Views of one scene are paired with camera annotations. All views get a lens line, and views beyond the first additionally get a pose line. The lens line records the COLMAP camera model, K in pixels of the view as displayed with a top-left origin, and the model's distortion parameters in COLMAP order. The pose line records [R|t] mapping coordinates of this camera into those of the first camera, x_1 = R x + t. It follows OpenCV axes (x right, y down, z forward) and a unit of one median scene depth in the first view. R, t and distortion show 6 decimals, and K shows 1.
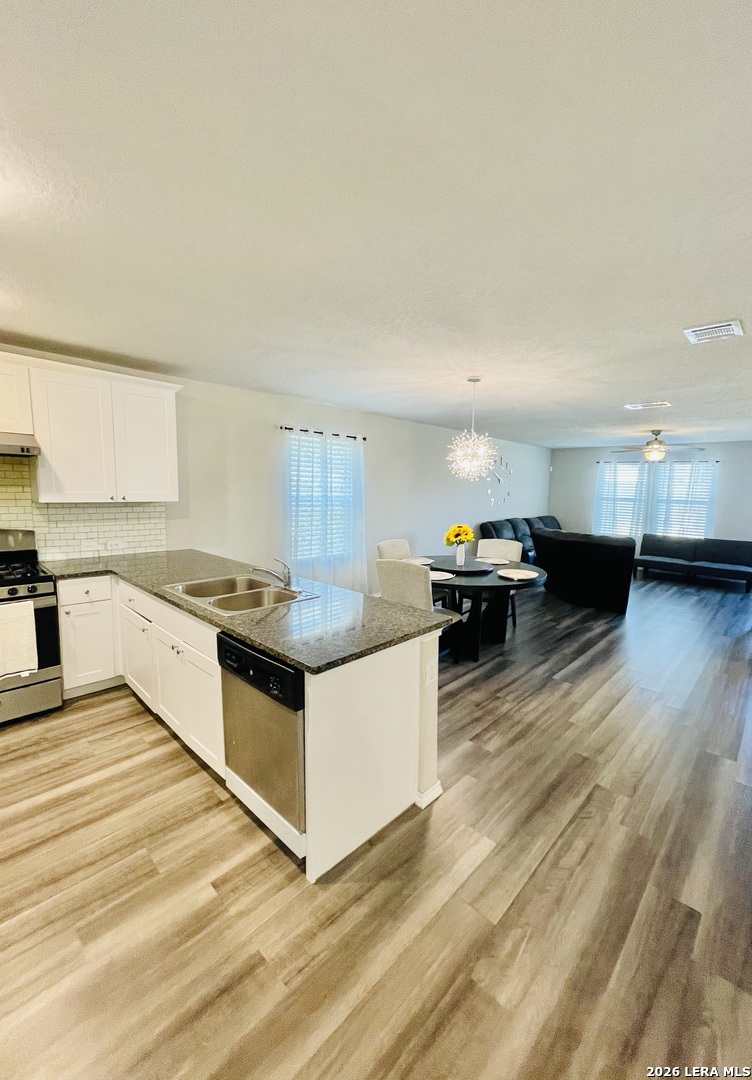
lens RADIAL K [[437.3, 0, 398.6], [0, 437.3, 539.0], [0, 0, 1]] dist [-0.011486, -0.000160]
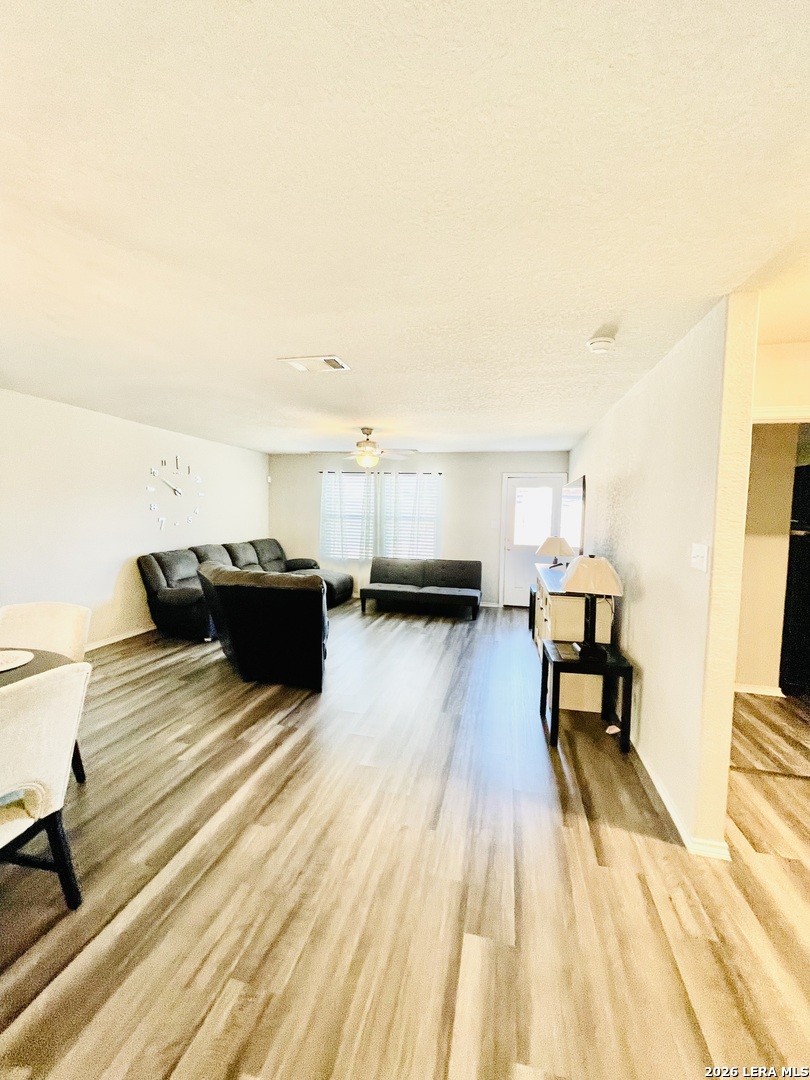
lens RADIAL K [[437.8, 0, 403.2], [0, 437.8, 534.7], [0, 0, 1]] dist [0.006125, -0.000042]
pose [[0.876202, -0.032564, 0.480842, 0.237794], [0.057324, 0.997674, -0.036891, -0.023326], [-0.478522, 0.059888, 0.876031, 0.259638]]
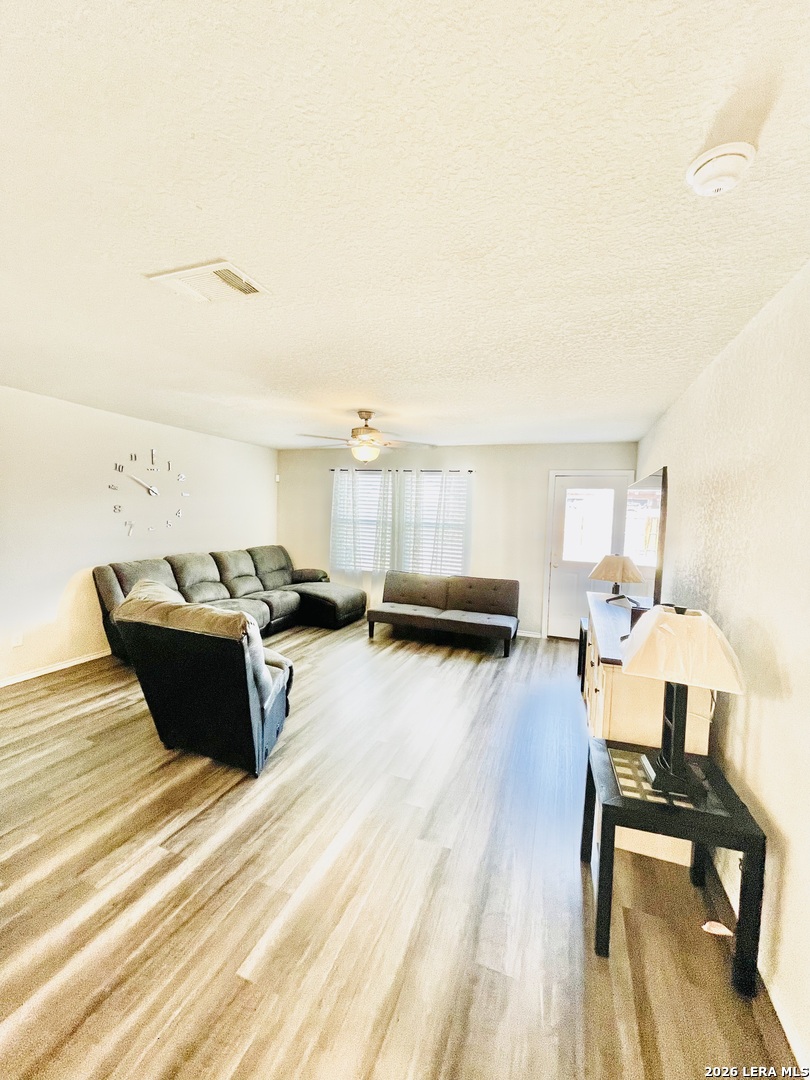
lens RADIAL K [[437.8, 0, 403.1], [0, 437.8, 536.3], [0, 0, 1]] dist [0.006125, -0.000042]
pose [[0.929690, -0.014632, 0.368053, 0.371243], [0.033227, 0.998468, -0.044235, -0.040561], [-0.366842, 0.053354, 0.928752, 0.374103]]
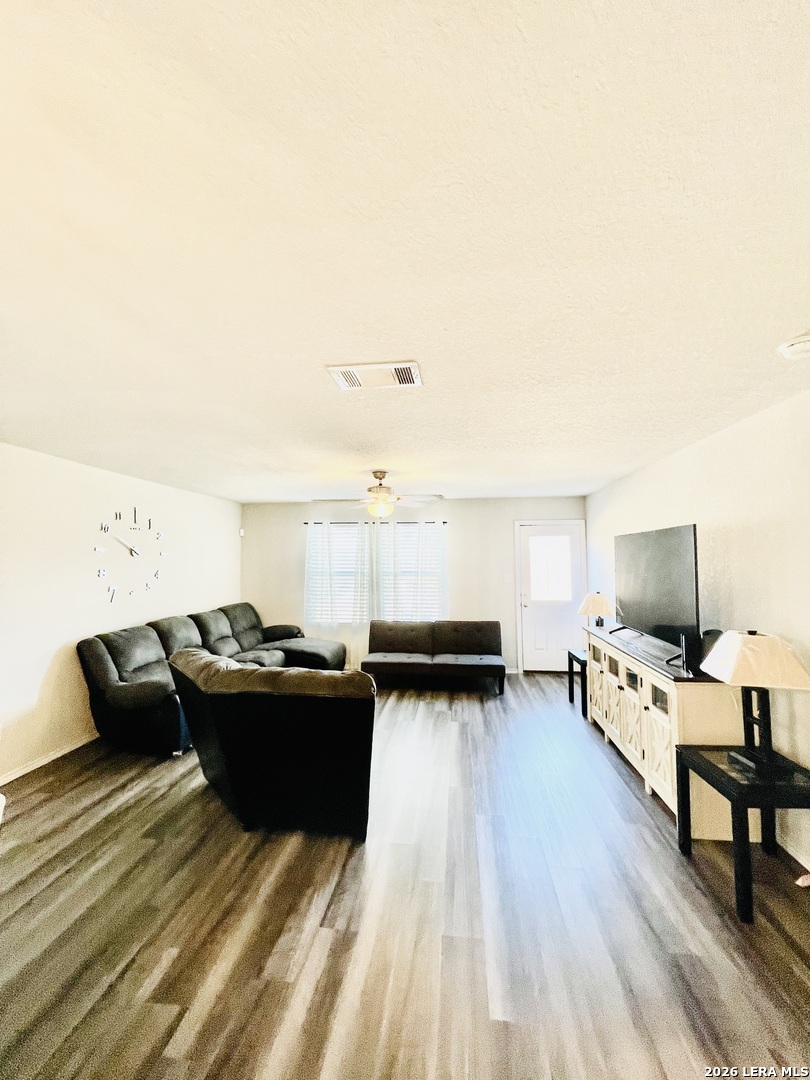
lens RADIAL K [[437.8, 0, 405.7], [0, 437.8, 534.5], [0, 0, 1]] dist [0.006125, -0.000042]
pose [[0.813981, 0.002026, 0.580888, 0.215643], [0.094323, 0.986262, -0.135612, -0.056067], [-0.573182, 0.165177, 0.802607, 0.415754]]
